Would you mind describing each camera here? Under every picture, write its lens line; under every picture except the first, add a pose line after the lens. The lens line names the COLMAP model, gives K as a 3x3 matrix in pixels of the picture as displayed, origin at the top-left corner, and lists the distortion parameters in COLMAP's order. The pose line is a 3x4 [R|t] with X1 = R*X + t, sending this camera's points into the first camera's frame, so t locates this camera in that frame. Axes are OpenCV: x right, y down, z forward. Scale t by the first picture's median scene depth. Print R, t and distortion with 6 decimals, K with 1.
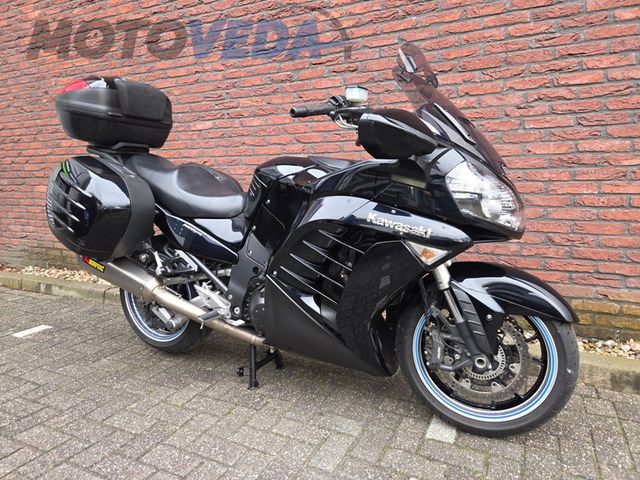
lens RADIAL K [[427.1, 0, 320.4], [0, 427.1, 236.0], [0, 0, 1]] dist [0.071838, -0.061406]
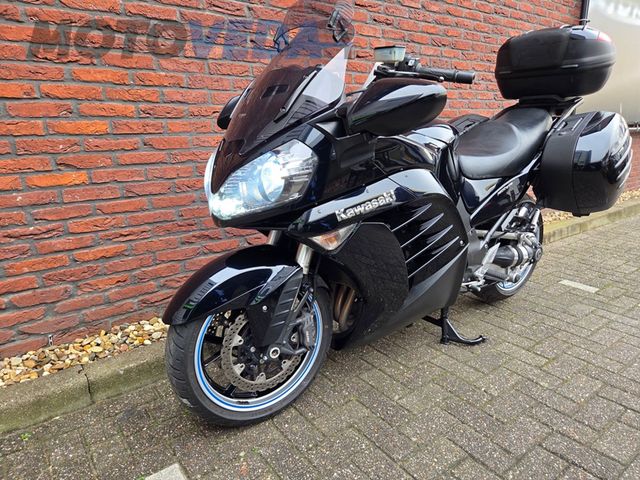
lens RADIAL K [[428.8, 0, 320.0], [0, 428.8, 240.0], [0, 0, 1]] dist [0.079225, -0.055915]
pose [[0.444967, -0.225558, 0.866677, -0.911476], [0.121444, 0.974020, 0.191143, -0.102385], [-0.887274, 0.020201, 0.460799, 0.641027]]
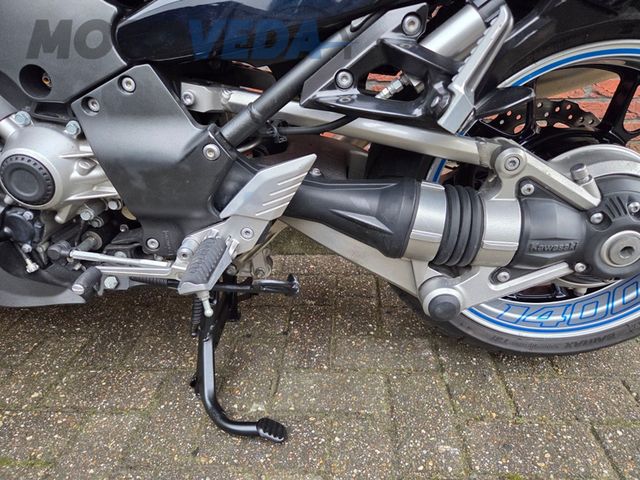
lens RADIAL K [[427.1, 0, 320.4], [0, 427.1, 236.0], [0, 0, 1]] dist [0.071838, -0.061406]
pose [[0.921623, -0.178396, 0.344653, -0.234218], [0.064157, 0.945901, 0.318049, 0.049372], [-0.382746, -0.271009, 0.883210, 0.540042]]
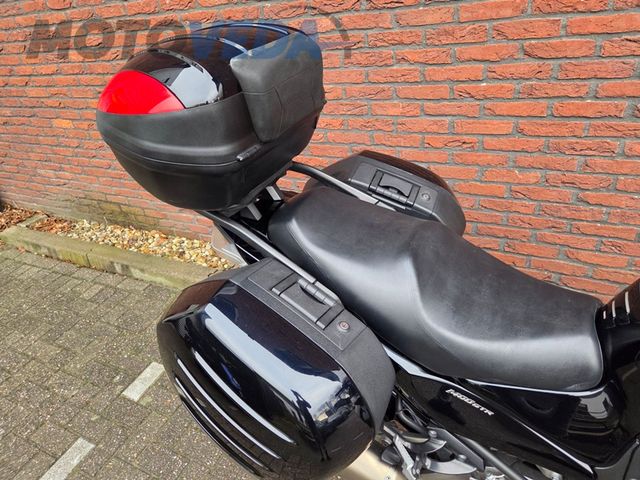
lens RADIAL K [[427.1, 0, 320.4], [0, 427.1, 236.0], [0, 0, 1]] dist [0.071838, -0.061406]
pose [[0.992816, -0.093873, -0.074192, -0.281201], [0.116566, 0.898739, 0.422707, -0.277409], [0.026999, -0.428318, 0.903225, 0.437225]]
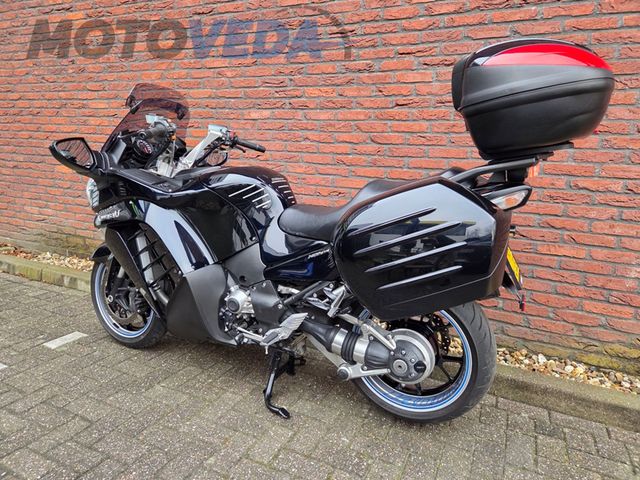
lens RADIAL K [[427.1, 0, 320.4], [0, 427.1, 236.0], [0, 0, 1]] dist [0.071838, -0.061406]
pose [[0.998261, 0.055293, 0.020437, -0.168374], [-0.056255, 0.997165, 0.049972, -0.065072], [-0.017616, -0.051035, 0.998541, 0.112820]]
